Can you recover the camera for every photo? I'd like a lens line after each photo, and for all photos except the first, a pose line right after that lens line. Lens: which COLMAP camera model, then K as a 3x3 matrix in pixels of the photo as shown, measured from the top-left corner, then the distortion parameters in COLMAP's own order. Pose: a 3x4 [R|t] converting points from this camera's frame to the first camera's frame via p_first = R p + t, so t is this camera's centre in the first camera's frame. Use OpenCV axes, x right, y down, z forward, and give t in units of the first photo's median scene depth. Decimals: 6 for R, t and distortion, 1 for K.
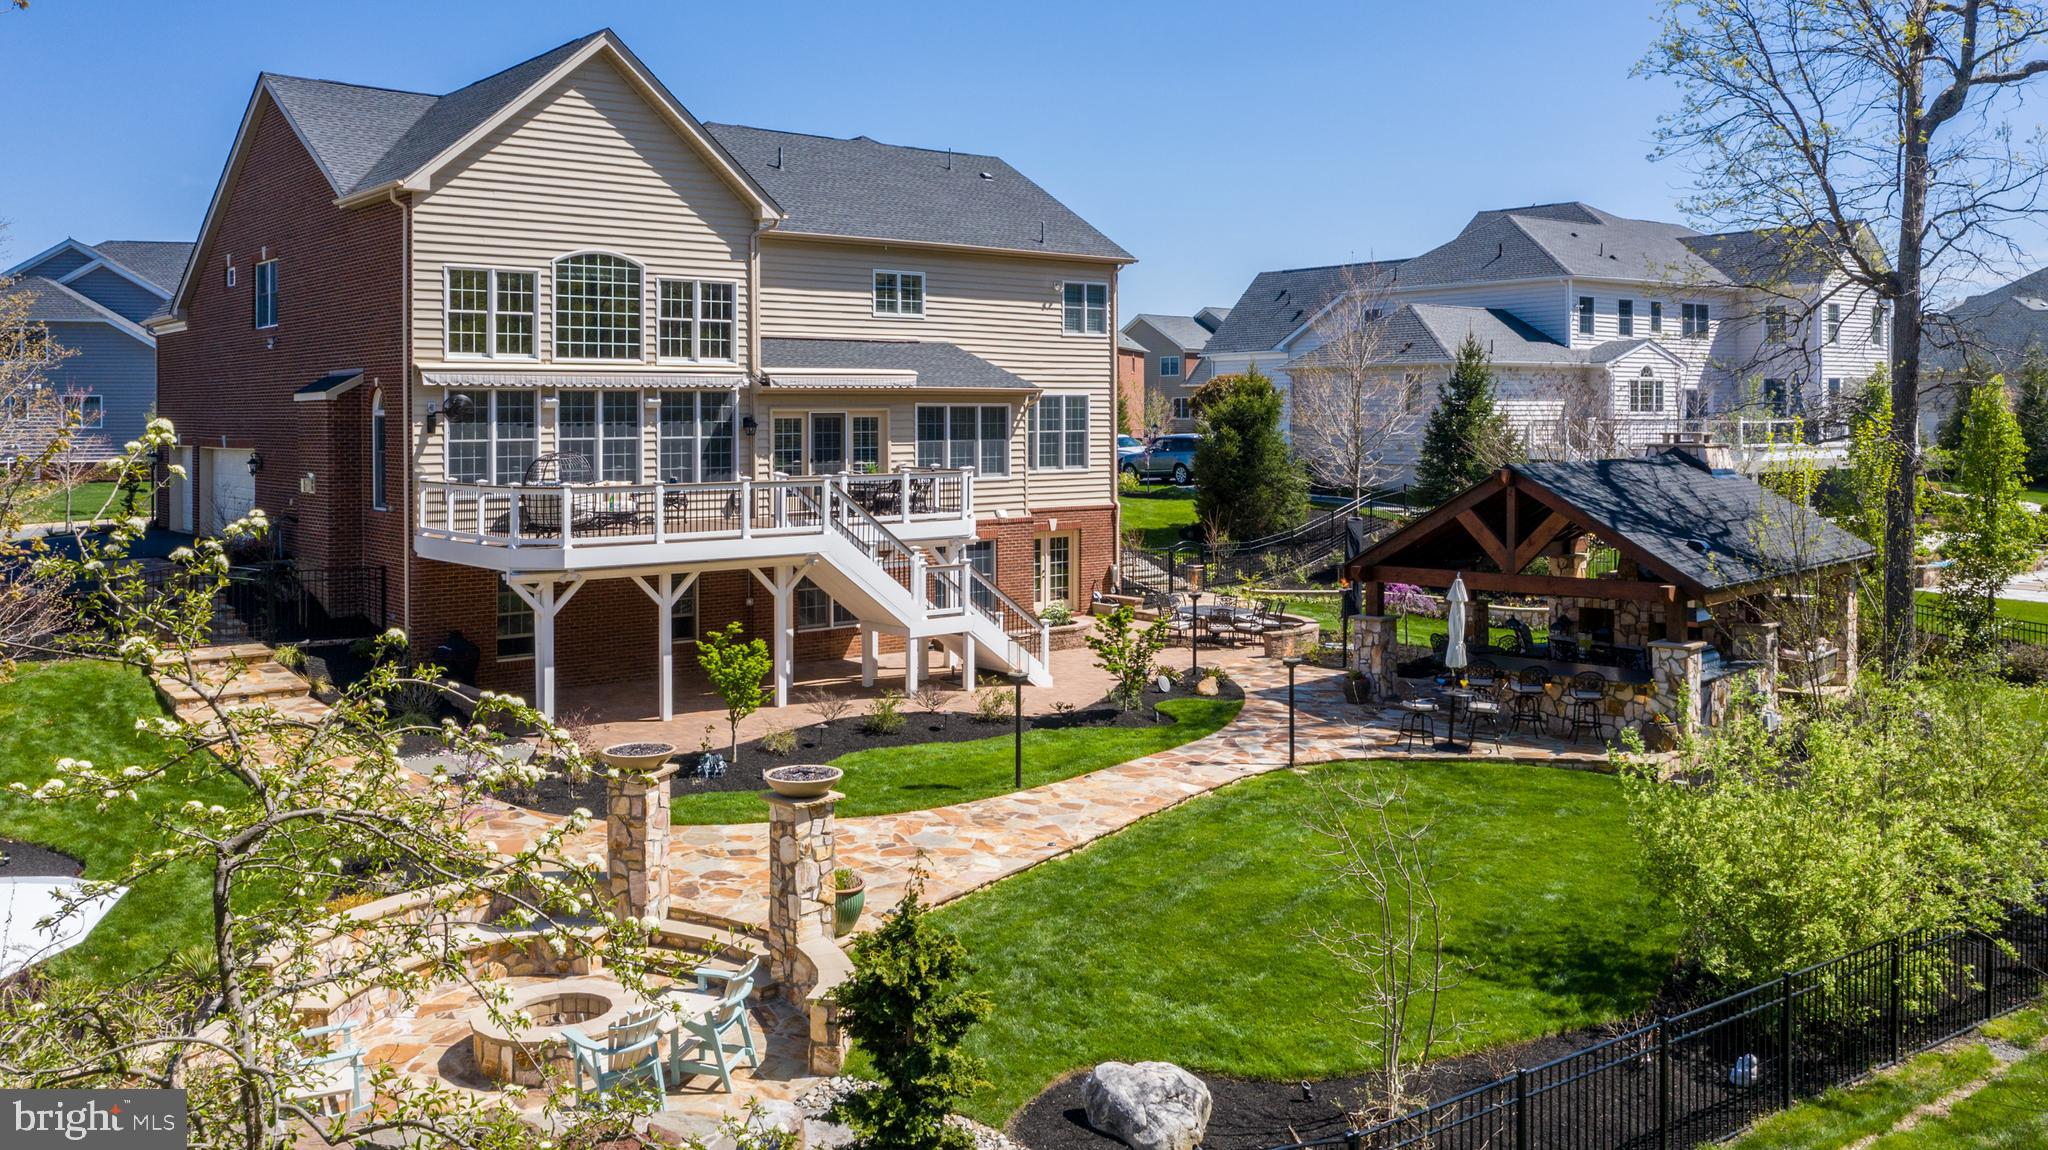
lens RADIAL K [[1697.3, 0, 1023.1], [0, 1697.3, 403.3], [0, 0, 1]] dist [-0.003473, 0.005171]
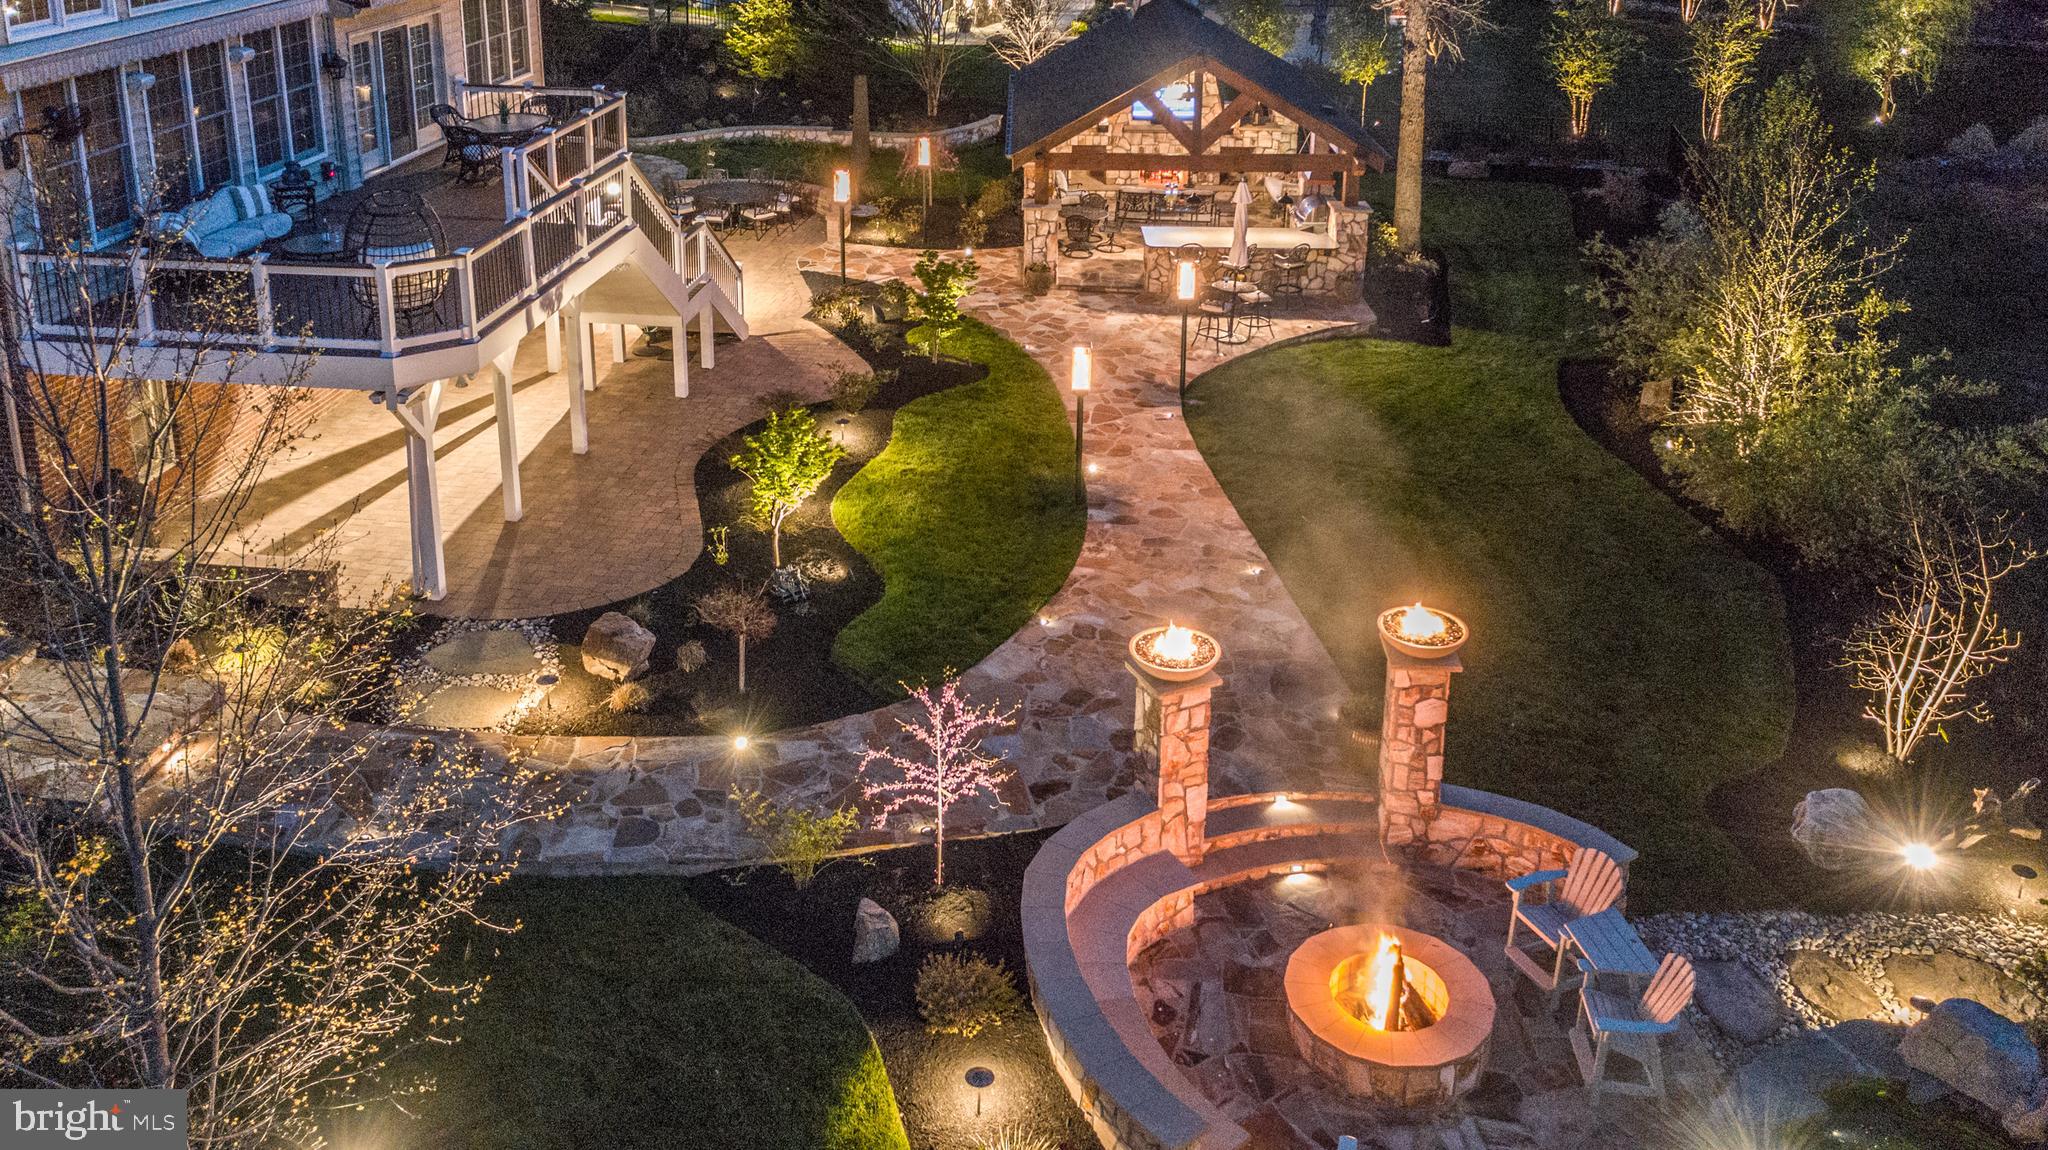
lens RADIAL K [[1685.9, 0, 1035.9], [0, 1685.9, 296.6], [0, 0, 1]] dist [-0.005880, -0.001031]
pose [[0.723092, -0.190052, 0.664092, -0.438069], [-0.017856, 0.955941, 0.293016, -0.105524], [-0.690521, -0.223736, 0.687840, 0.306714]]
